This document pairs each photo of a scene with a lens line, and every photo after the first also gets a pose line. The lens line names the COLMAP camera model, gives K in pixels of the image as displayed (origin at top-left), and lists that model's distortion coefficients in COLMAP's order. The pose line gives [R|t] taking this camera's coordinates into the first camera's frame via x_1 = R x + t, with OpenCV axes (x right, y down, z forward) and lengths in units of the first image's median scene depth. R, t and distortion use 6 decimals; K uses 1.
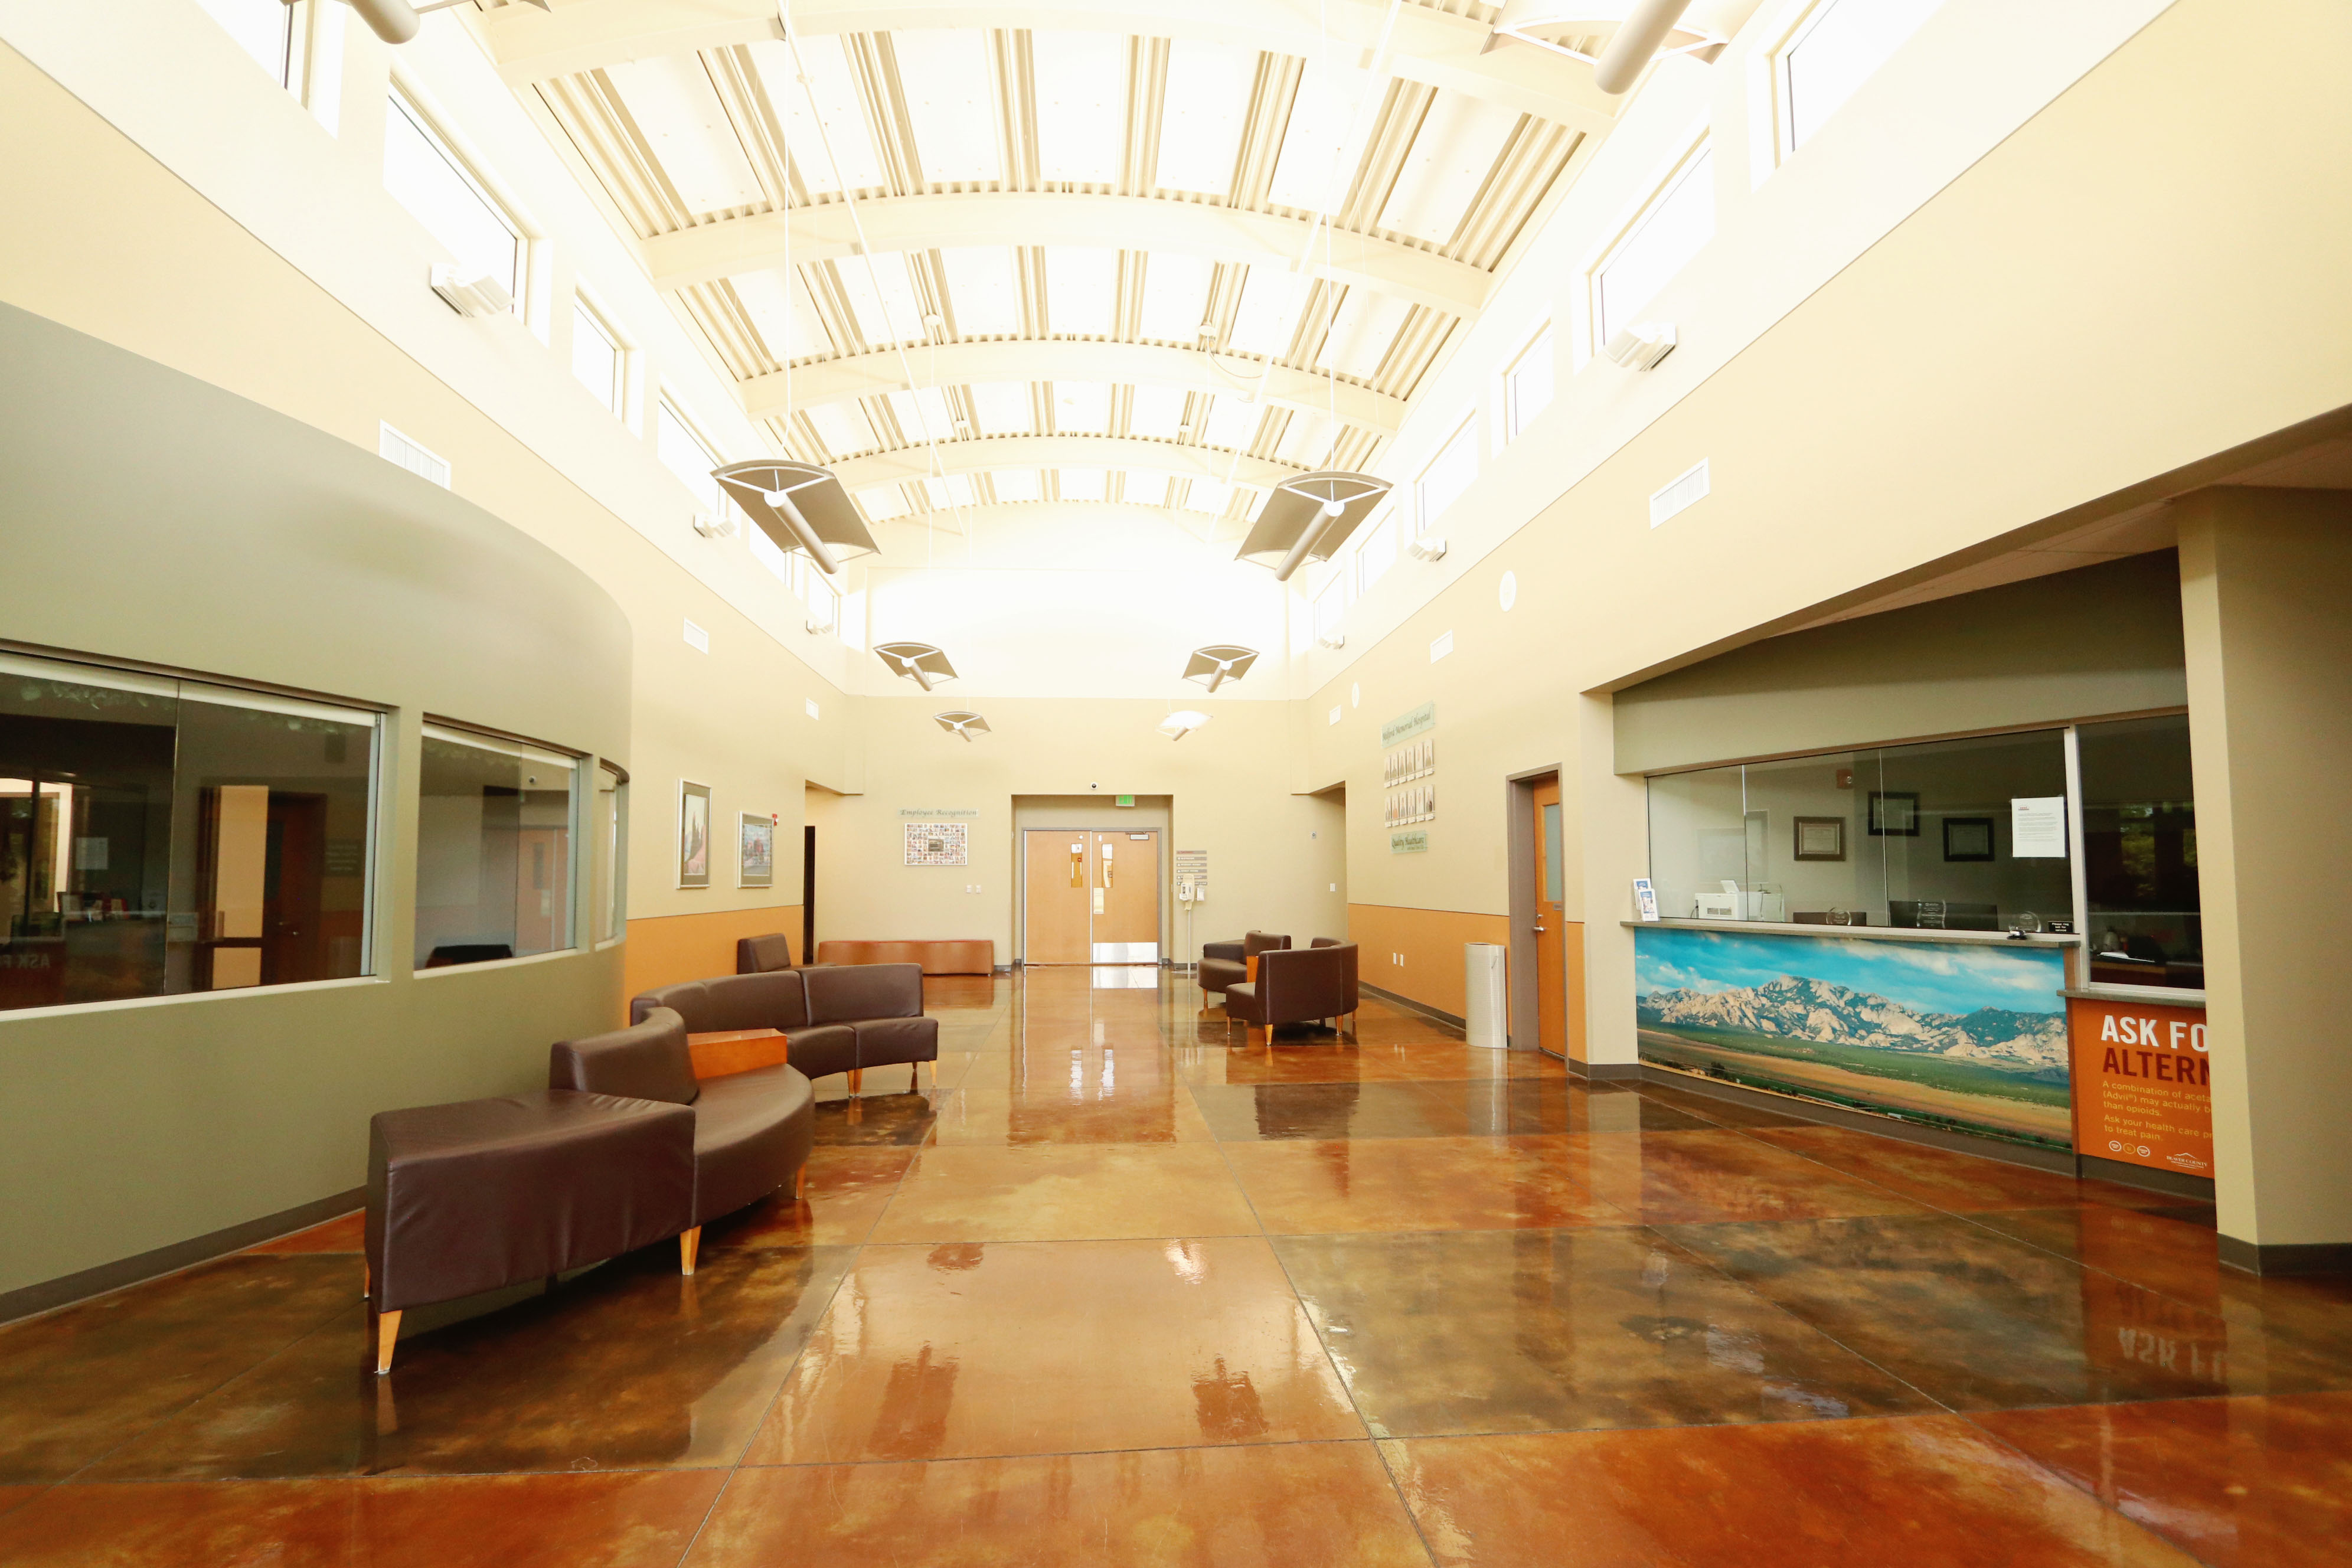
lens RADIAL K [[1097.8, 0, 1165.2], [0, 1097.8, 820.1], [0, 0, 1]] dist [-0.032754, 0.013960]
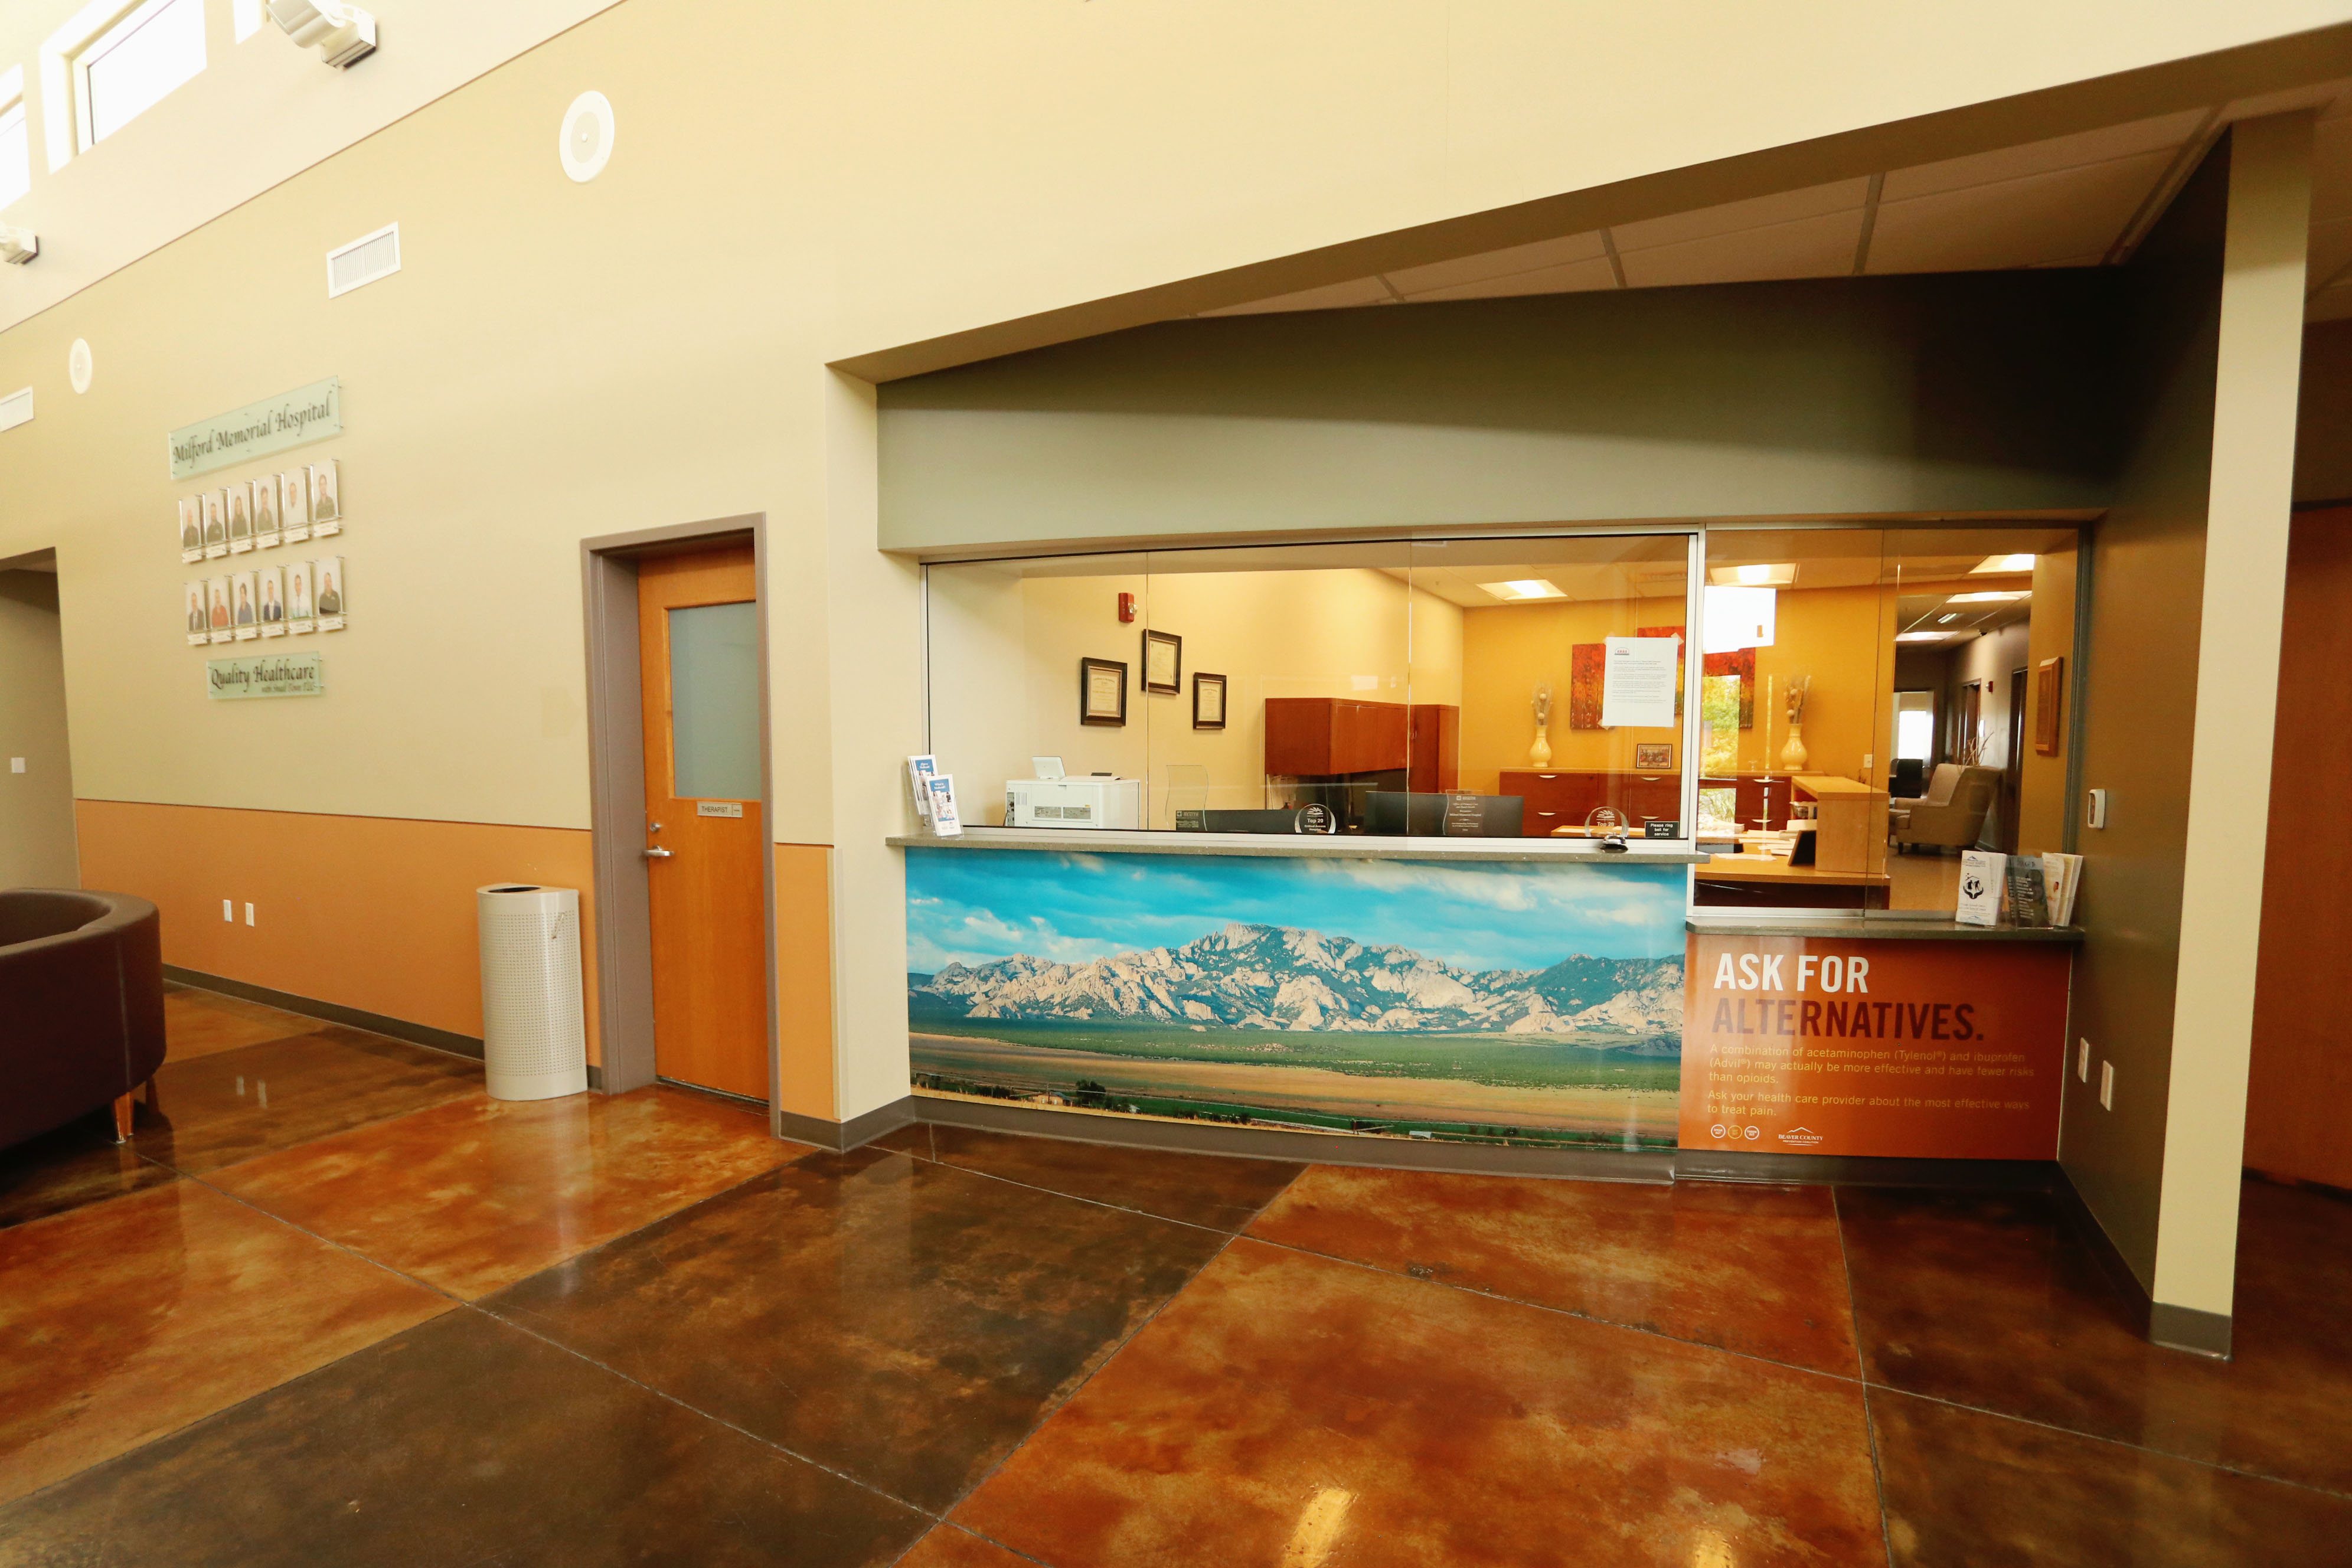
lens RADIAL K [[1097.8, 0, 1165.2], [0, 1097.8, 820.1], [0, 0, 1]] dist [-0.032754, 0.013960]
pose [[0.547733, -0.058912, 0.834577, 0.066084], [-0.046084, 0.993879, 0.100403, 0.031336], [-0.835383, -0.093455, 0.541665, 0.730137]]
